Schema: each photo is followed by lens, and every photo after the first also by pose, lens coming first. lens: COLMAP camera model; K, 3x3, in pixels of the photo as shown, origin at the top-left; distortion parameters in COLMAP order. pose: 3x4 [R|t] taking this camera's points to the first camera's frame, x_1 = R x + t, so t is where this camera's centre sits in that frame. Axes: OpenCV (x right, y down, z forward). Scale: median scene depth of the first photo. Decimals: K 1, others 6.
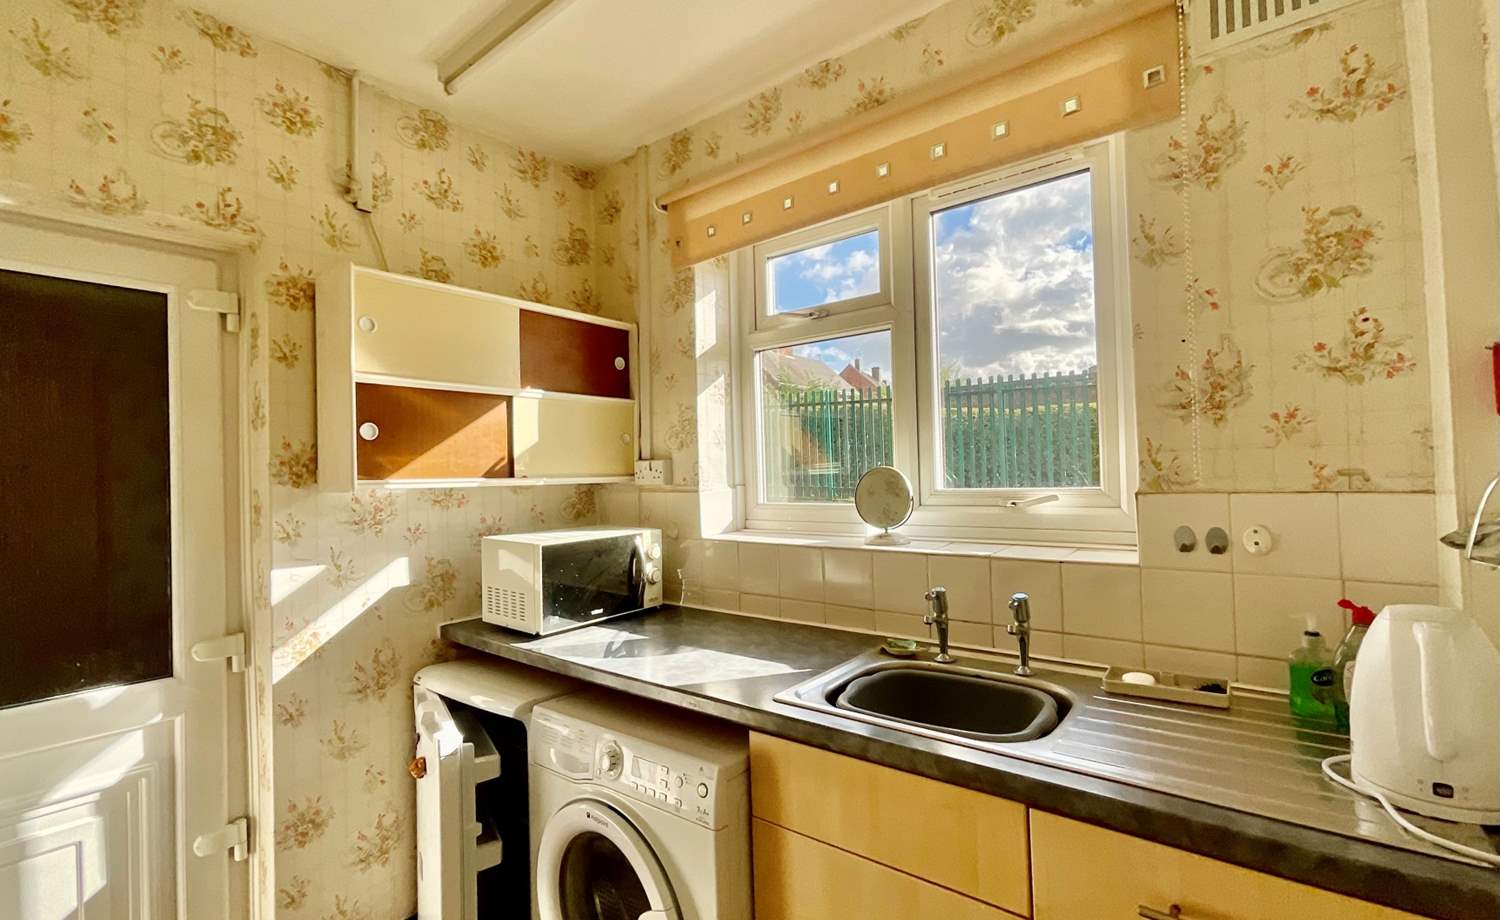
lens RADIAL K [[667.9, 0, 767.5], [0, 667.9, 461.3], [0, 0, 1]] dist [0.025195, 0.000384]
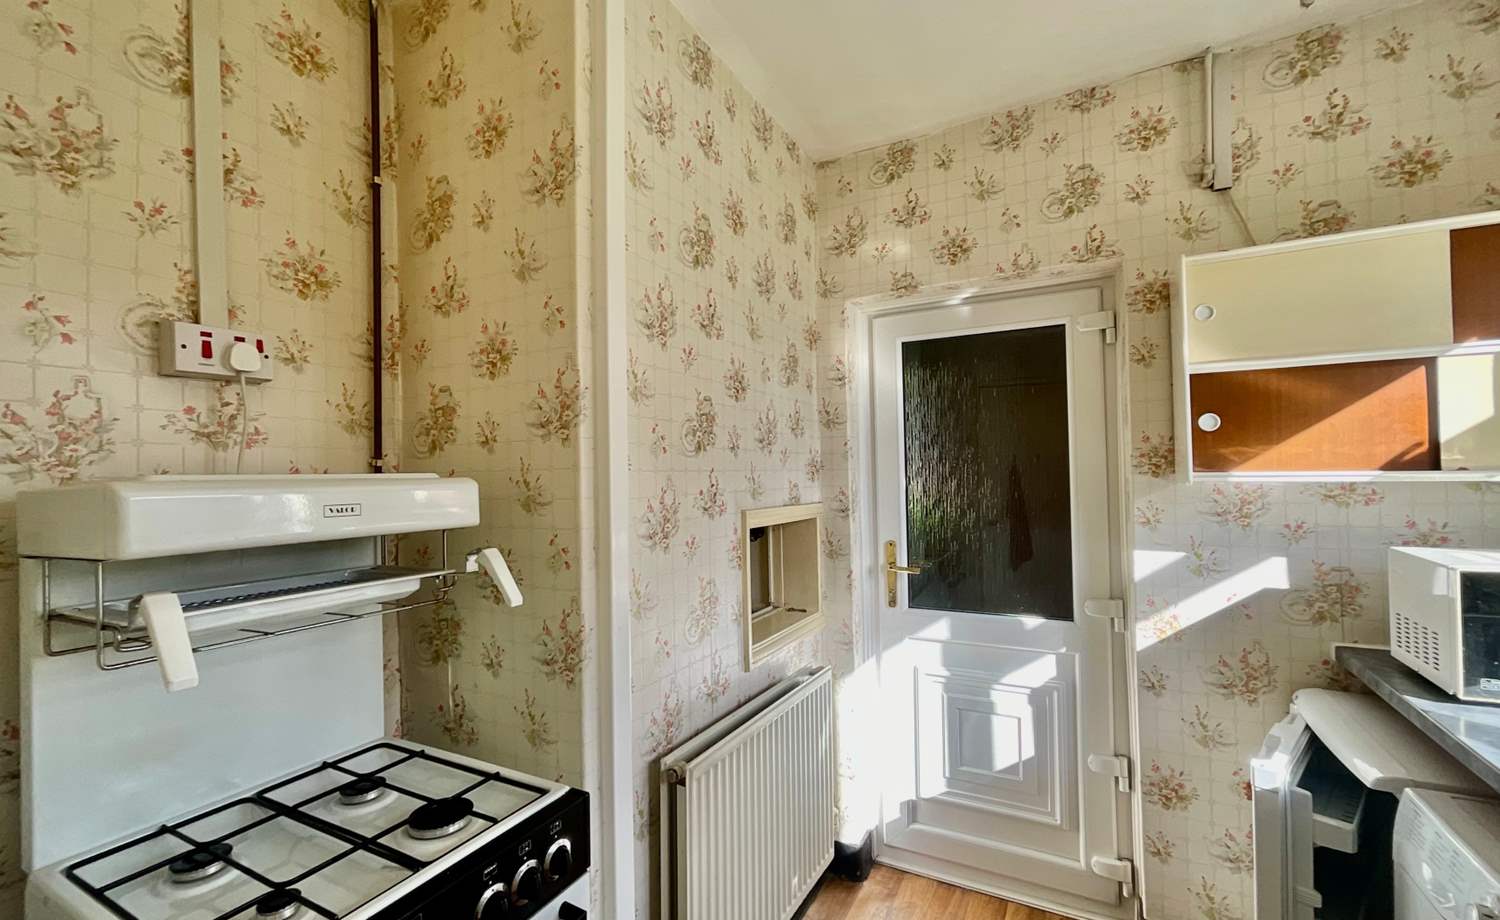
lens RADIAL K [[667.9, 0, 767.5], [0, 667.9, 461.3], [0, 0, 1]] dist [0.025195, 0.000384]
pose [[0.200309, 0.009488, -0.979687, 0.231549], [0.032543, 0.999337, 0.016332, -0.024260], [0.979192, -0.035153, 0.199867, 0.175292]]
